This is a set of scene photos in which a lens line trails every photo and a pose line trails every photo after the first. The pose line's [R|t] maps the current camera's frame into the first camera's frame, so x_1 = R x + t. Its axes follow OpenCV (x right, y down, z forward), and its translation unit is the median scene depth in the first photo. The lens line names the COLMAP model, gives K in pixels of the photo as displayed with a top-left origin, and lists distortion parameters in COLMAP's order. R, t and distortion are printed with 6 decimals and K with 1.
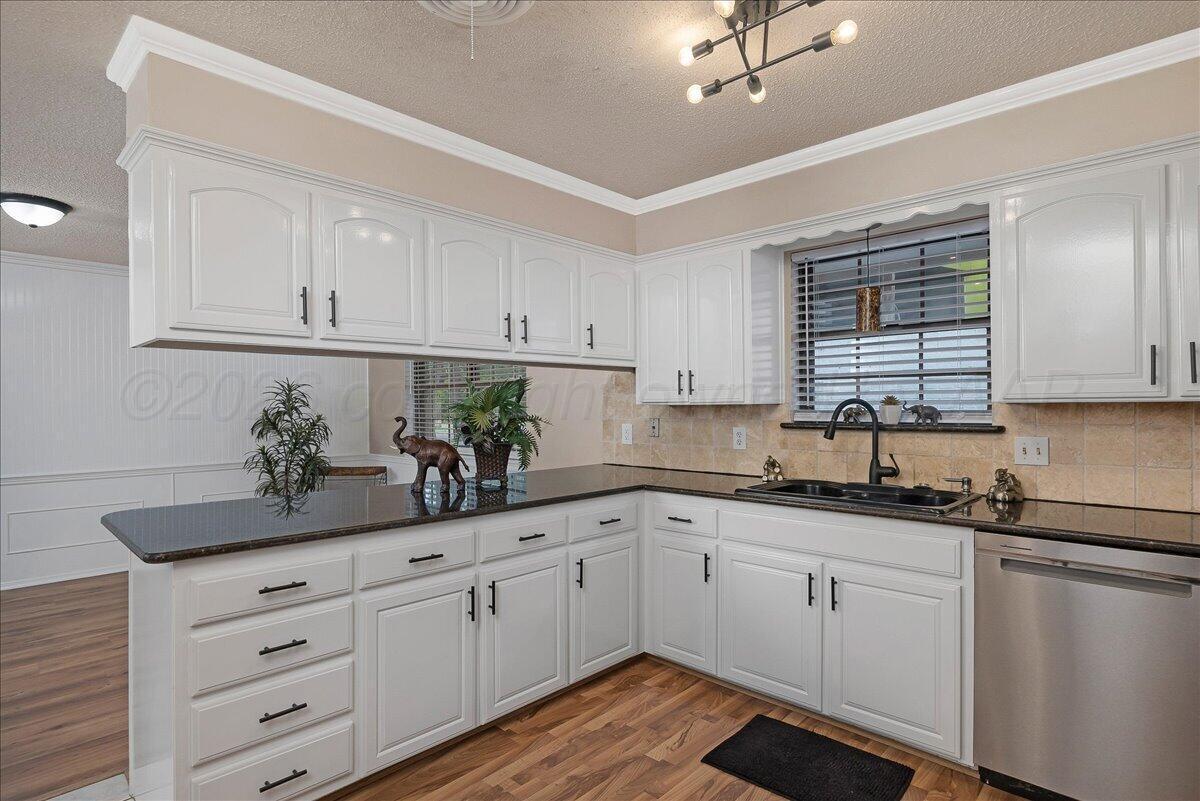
lens RADIAL K [[613.8, 0, 606.7], [0, 613.8, 398.6], [0, 0, 1]] dist [0.002222, 0.001404]
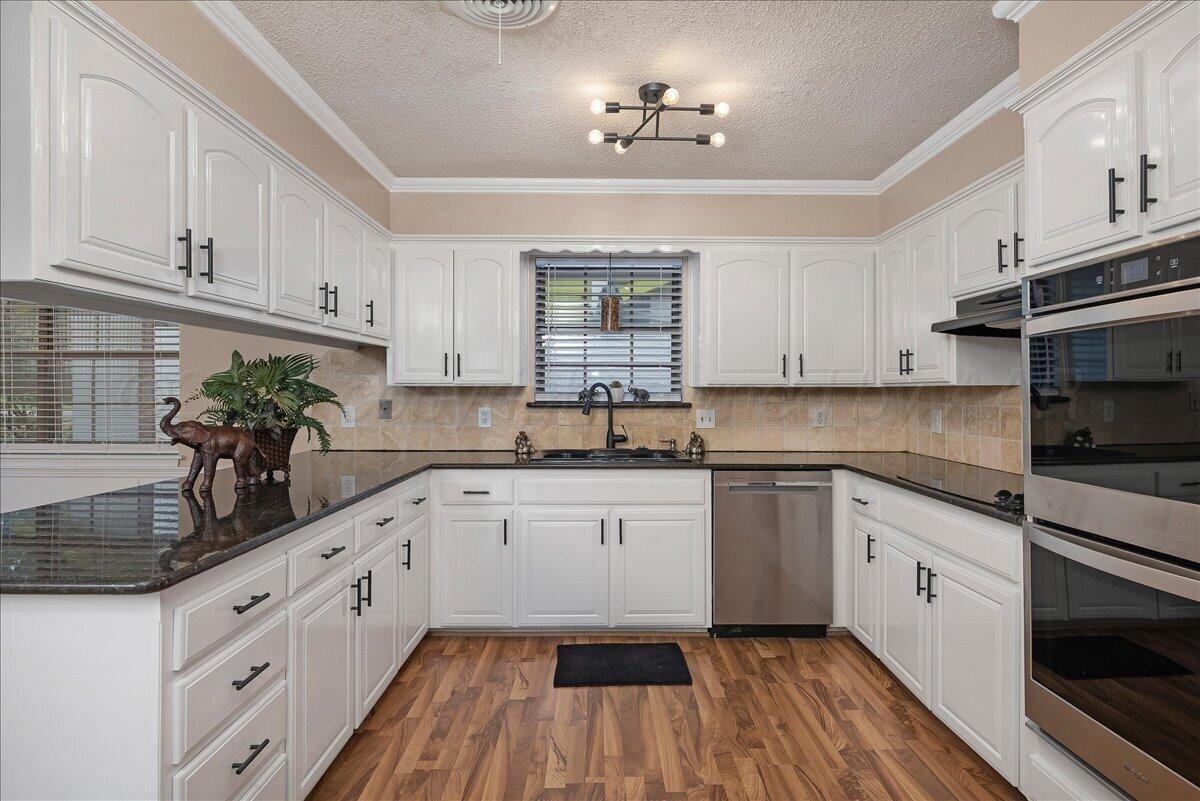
lens RADIAL K [[647.5, 0, 600.1], [0, 647.5, 378.1], [0, 0, 1]] dist [0.021933, 0.000737]
pose [[0.721319, 0.018982, 0.692343, -0.583356], [-0.015644, 0.999816, -0.011113, 0.006109], [-0.692427, -0.002815, 0.721483, 0.031067]]
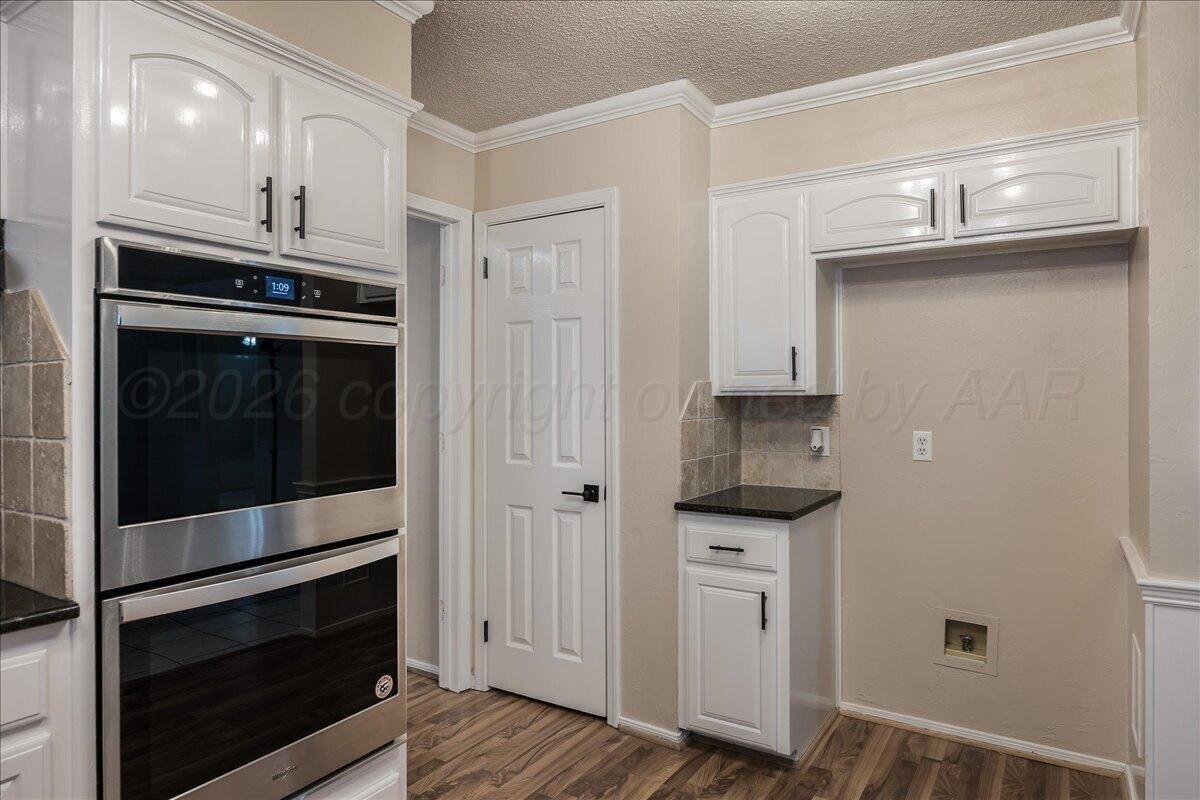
lens RADIAL K [[733.1, 0, 587.4], [0, 733.1, 395.3], [0, 0, 1]] dist [0.041729, -0.002115]
pose [[-0.980643, 0.011087, -0.195489, 0.044347], [0.014987, 0.999717, -0.018481, 0.012882], [0.195229, -0.021053, -0.980532, 0.877319]]
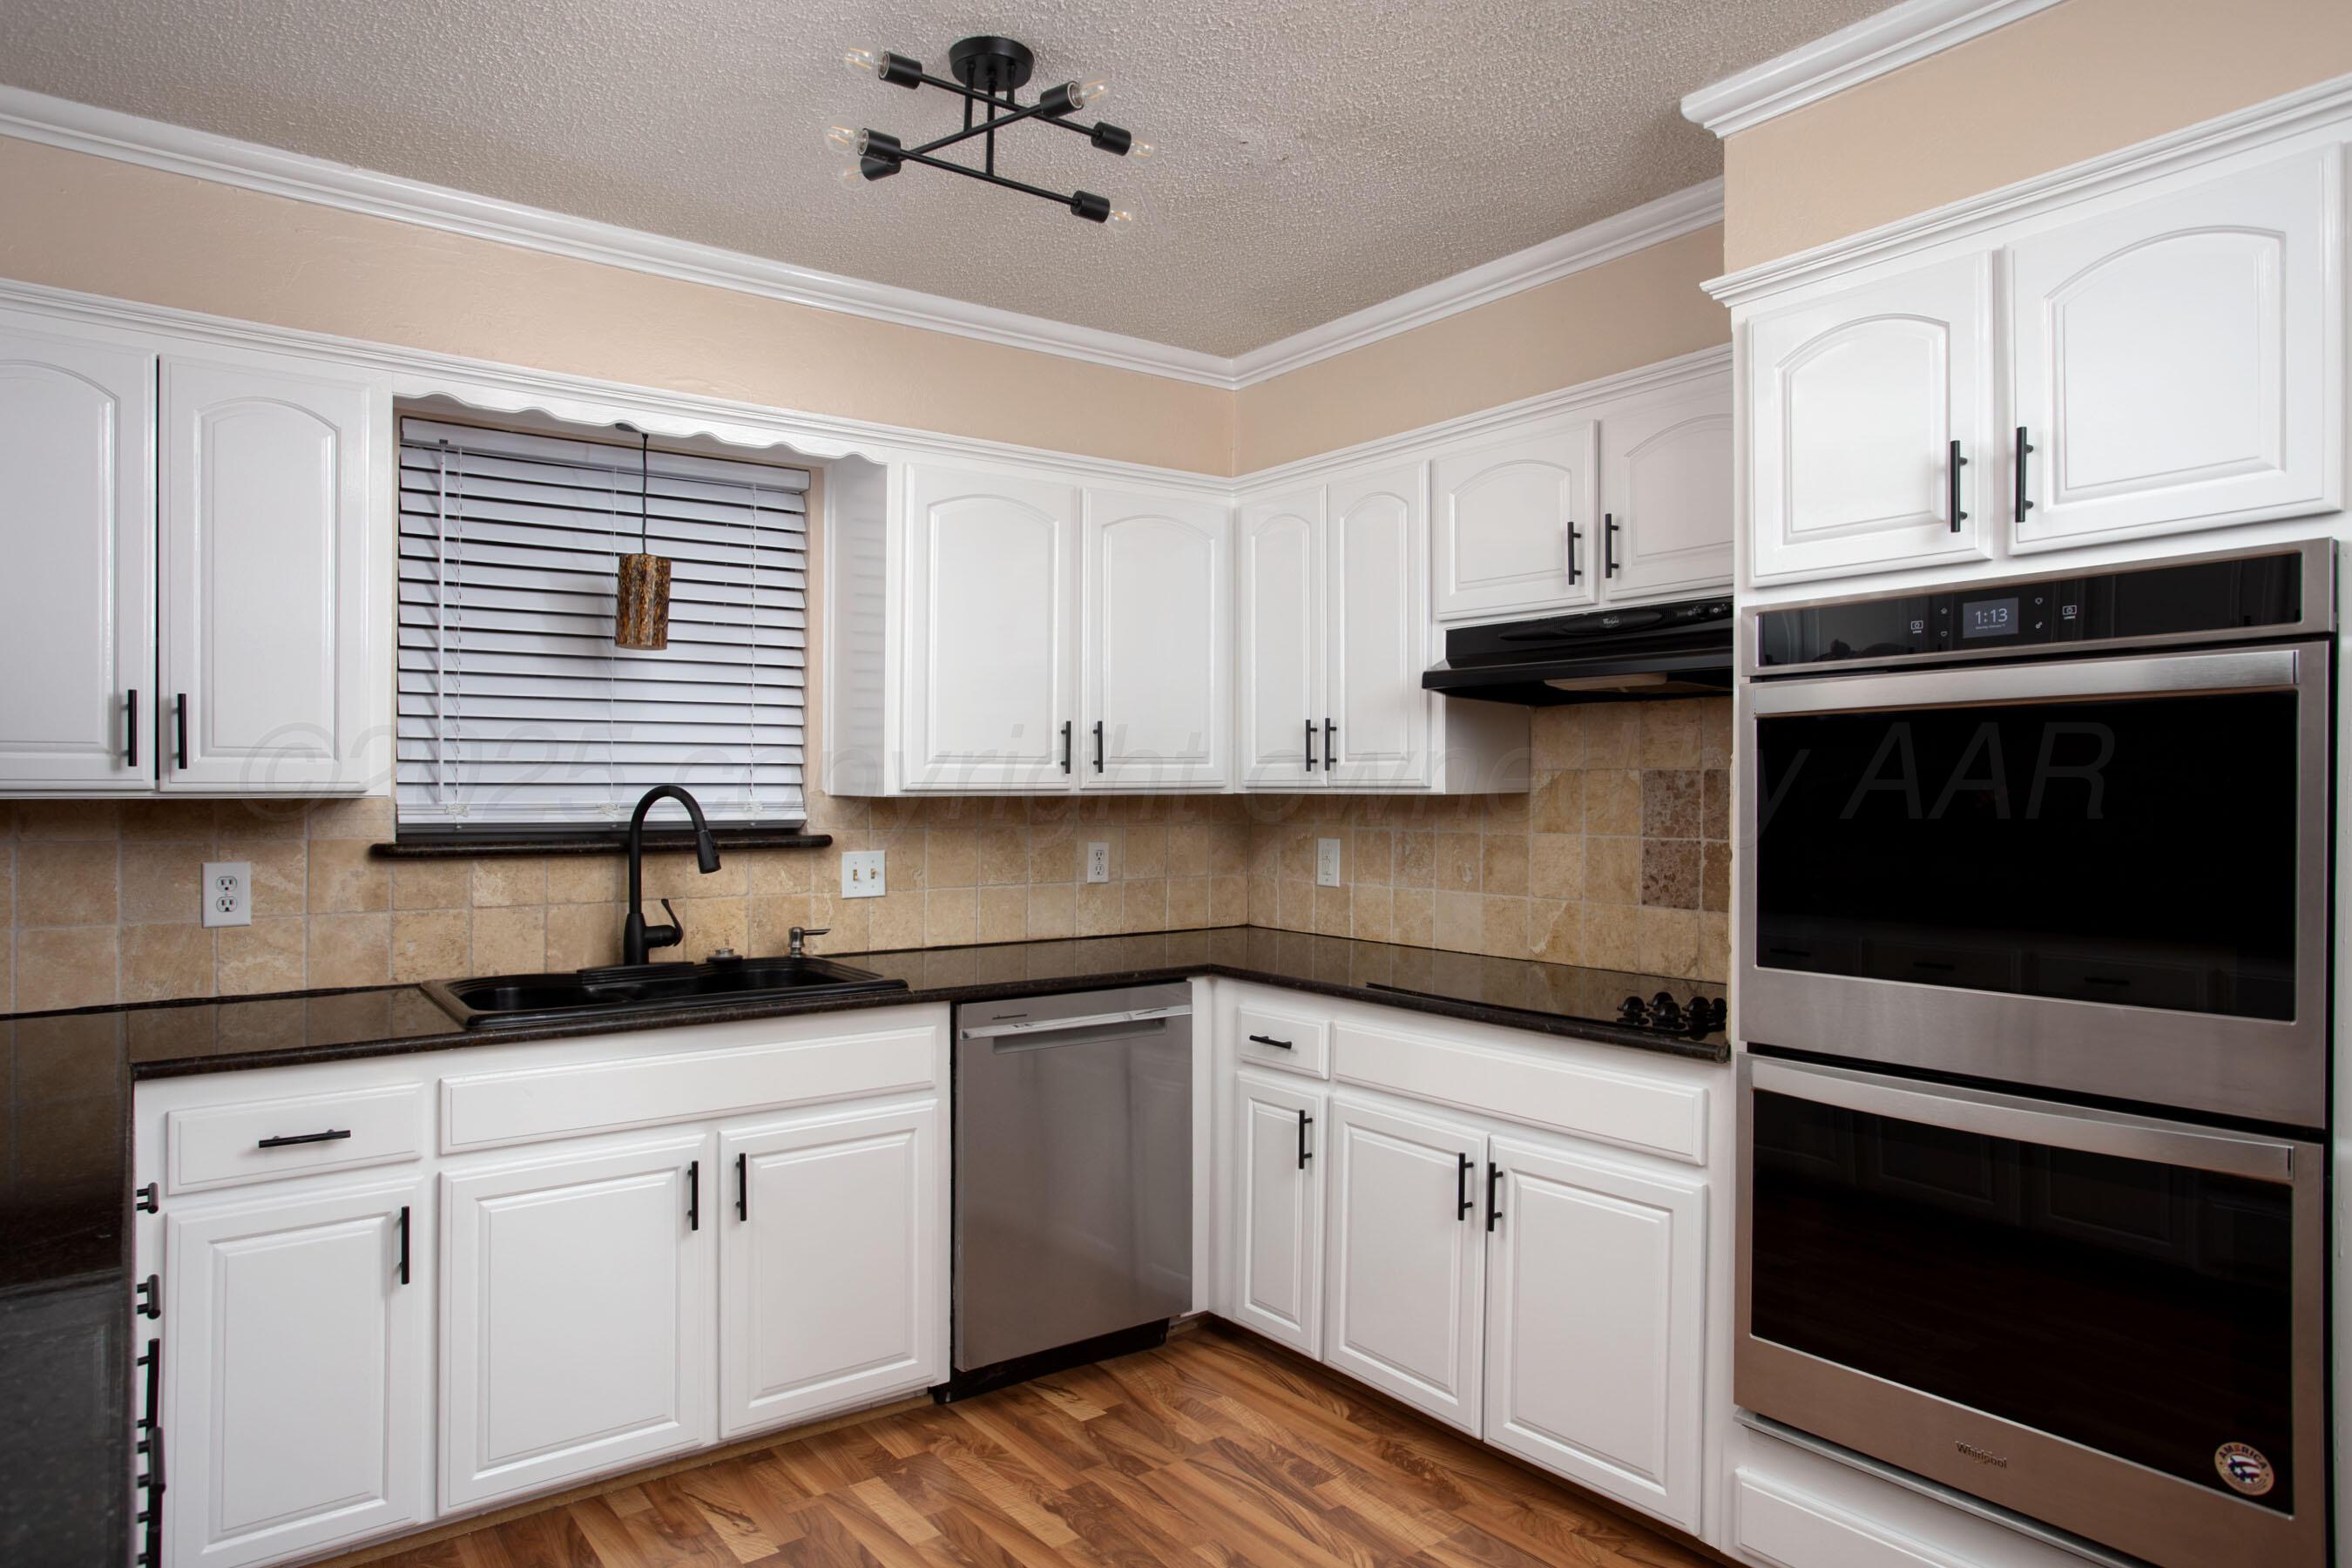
lens RADIAL K [[1488.0, 0, 1173.8], [0, 1488.0, 765.0], [0, 0, 1]] dist [-0.018209, 0.022384]
pose [[0.176455, 0.015689, 0.984184, -0.693630], [-0.015728, 0.999790, -0.013118, -0.008874], [-0.984183, -0.013165, 0.176665, 0.424014]]
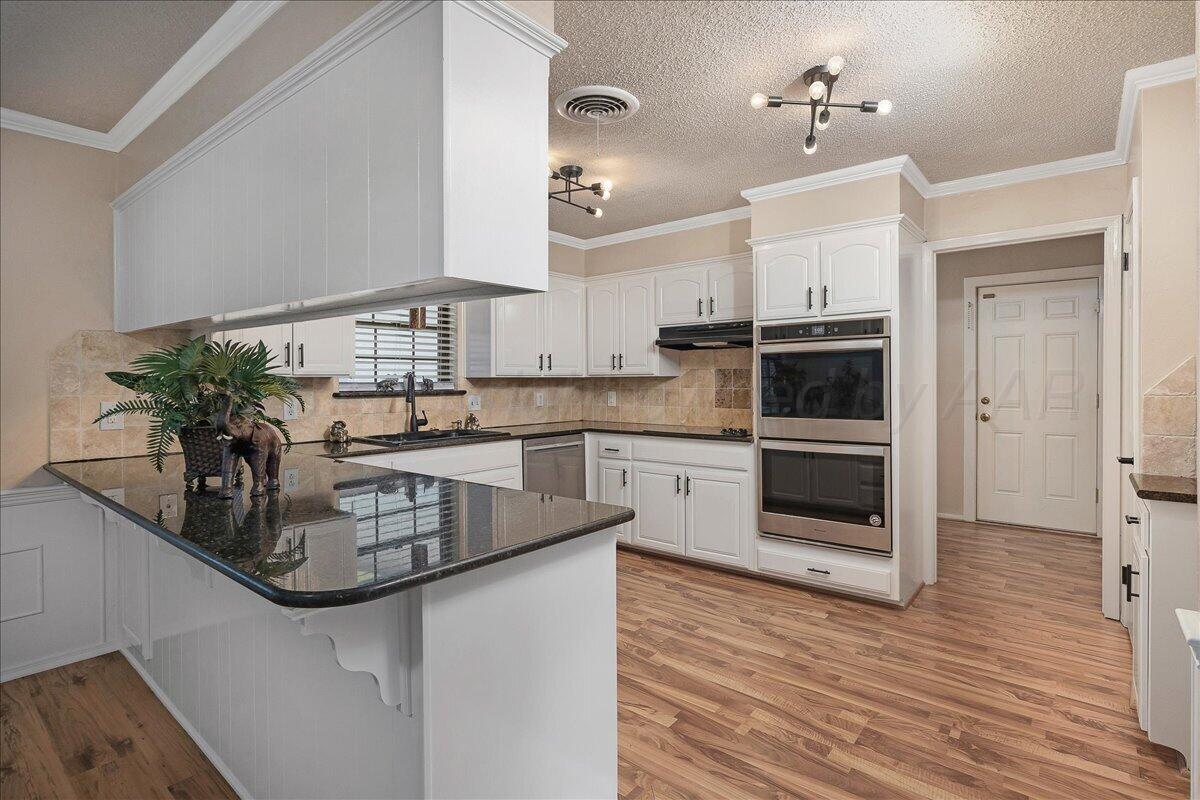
lens RADIAL K [[613.8, 0, 604.1], [0, 613.8, 367.0], [0, 0, 1]] dist [0.002222, 0.001404]
pose [[-0.073560, 0.027075, 0.996923, -1.182486], [-0.010479, 0.999555, -0.027919, 0.021735], [-0.997236, -0.012501, -0.073244, 0.722498]]
